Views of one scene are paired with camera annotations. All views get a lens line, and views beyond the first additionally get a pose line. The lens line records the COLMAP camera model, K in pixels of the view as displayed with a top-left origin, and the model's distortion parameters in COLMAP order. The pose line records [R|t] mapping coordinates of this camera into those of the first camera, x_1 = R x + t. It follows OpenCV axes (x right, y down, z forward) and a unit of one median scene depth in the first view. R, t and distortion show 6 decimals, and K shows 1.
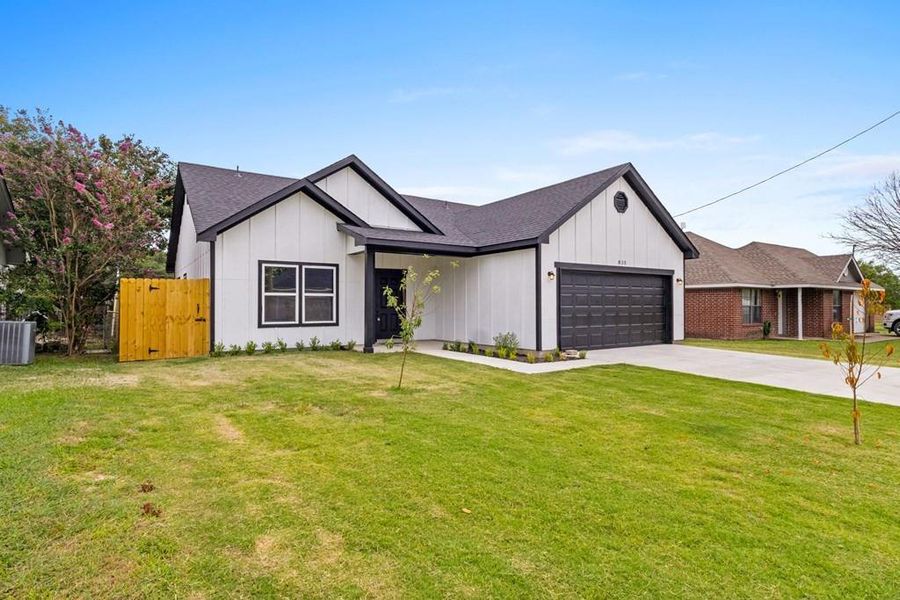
lens RADIAL K [[413.2, 0, 450.0], [0, 413.2, 300.0], [0, 0, 1]] dist [0.002870, 0.000200]
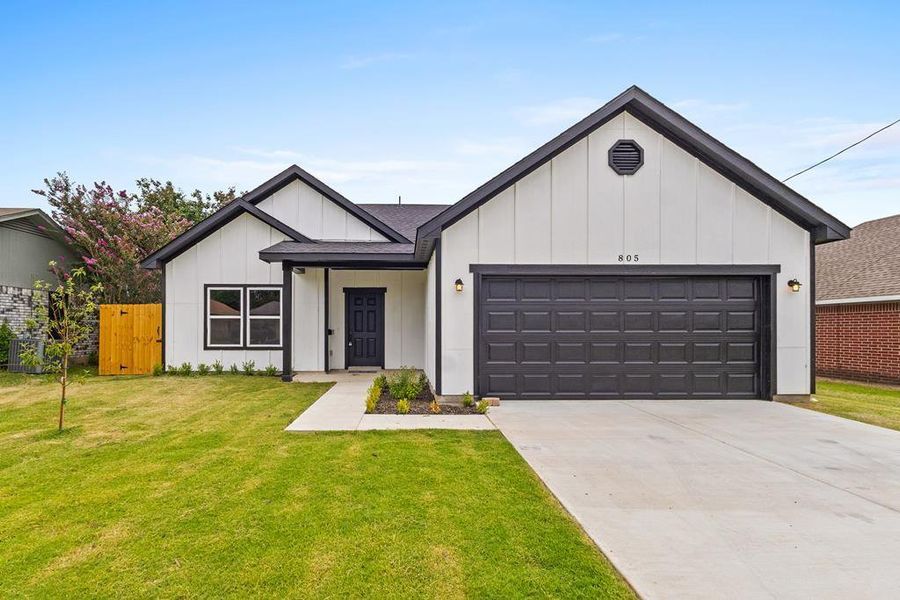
lens RADIAL K [[403.6, 0, 449.4], [0, 403.6, 326.9], [0, 0, 1]] dist [-0.000682, -0.000214]
pose [[0.868850, 0.001146, -0.495074, 0.536751], [0.002938, 0.999968, 0.007470, 0.004146], [0.495067, -0.007945, 0.868819, 0.406221]]
